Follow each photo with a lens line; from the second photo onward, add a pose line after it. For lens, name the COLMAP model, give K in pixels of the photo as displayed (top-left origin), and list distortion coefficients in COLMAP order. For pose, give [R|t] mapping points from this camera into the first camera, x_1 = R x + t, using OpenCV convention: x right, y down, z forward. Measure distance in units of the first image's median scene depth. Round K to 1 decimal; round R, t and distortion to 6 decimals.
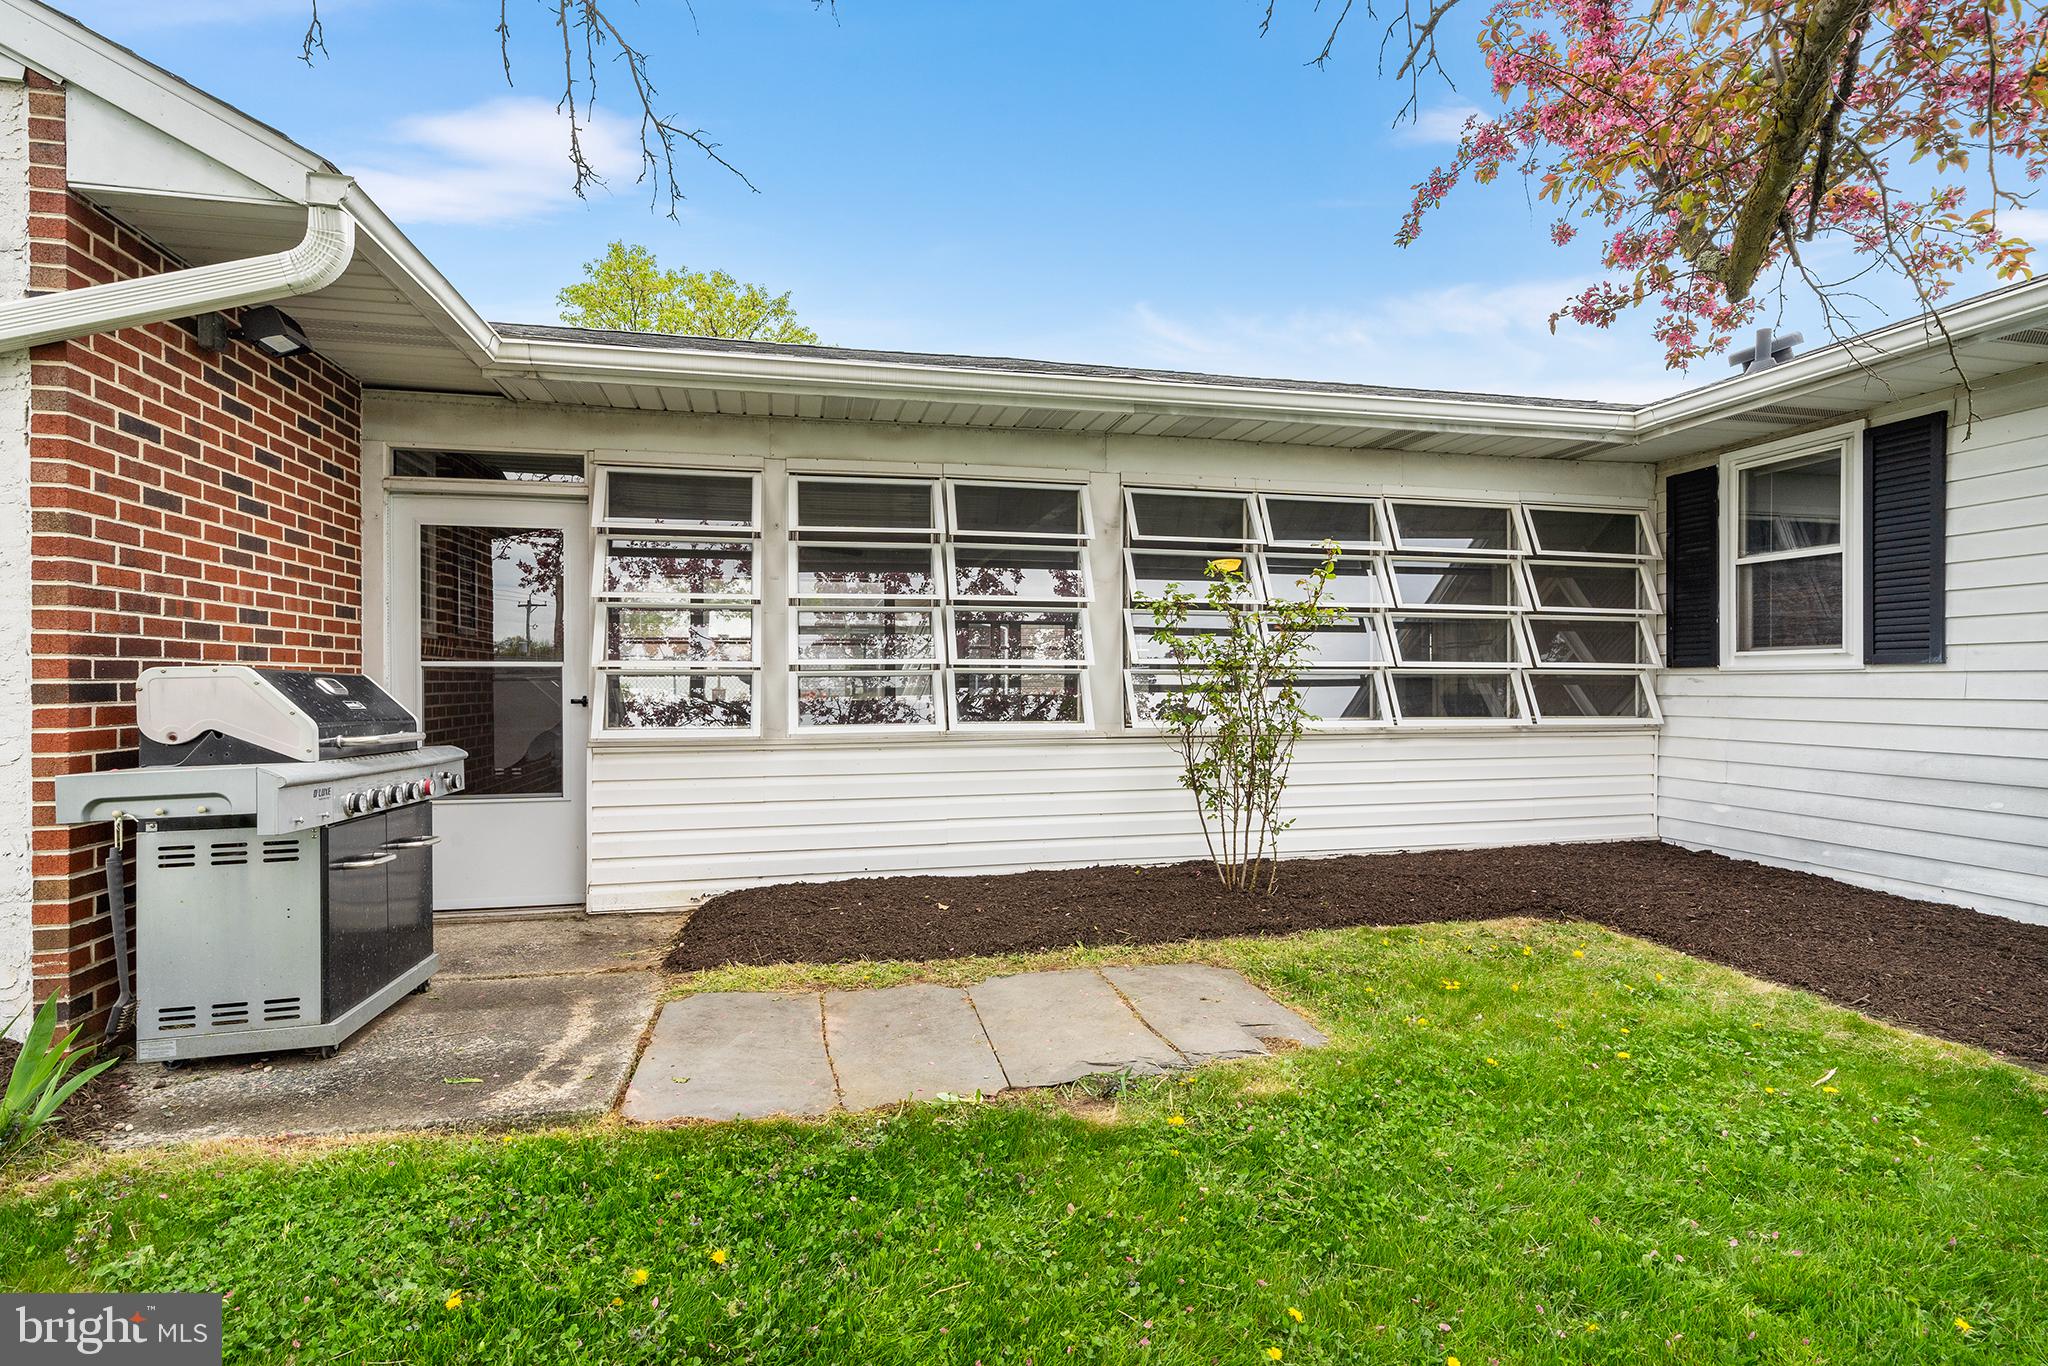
lens RADIAL K [[978.1, 0, 1024.0], [0, 978.1, 683.0], [0, 0, 1]] dist [-0.000815, -0.000355]
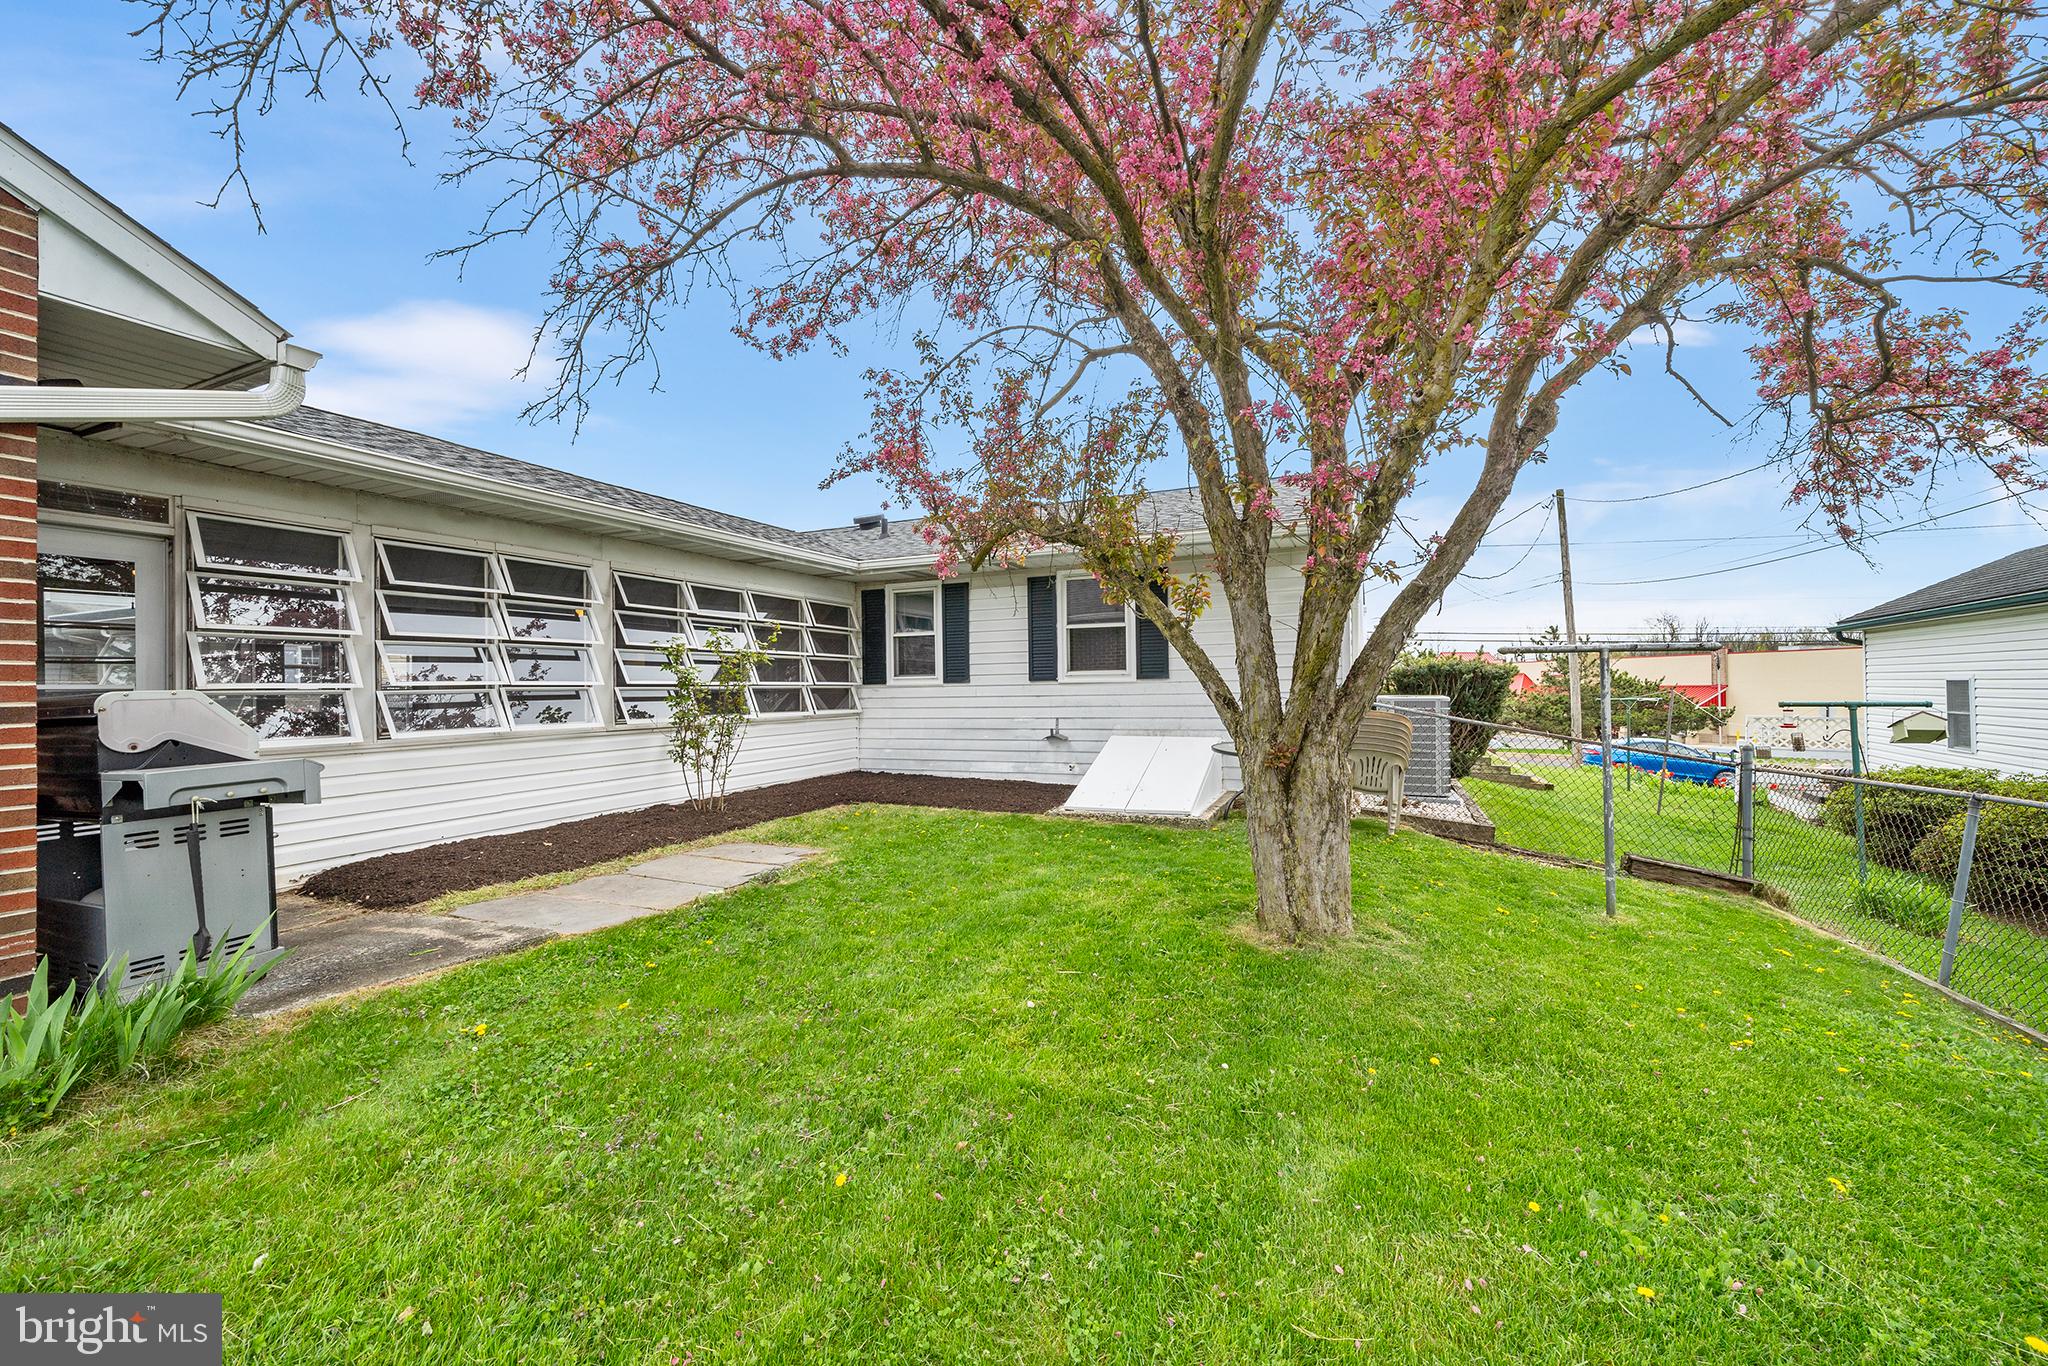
lens RADIAL K [[791.2, 0, 1023.9], [0, 791.2, 677.7], [0, 0, 1]] dist [-0.001596, -0.000187]
pose [[0.595118, 0.002198, 0.803635, -0.549174], [0.015756, 0.999772, -0.014402, -0.000692], [-0.803484, 0.021233, 0.594948, -0.291093]]
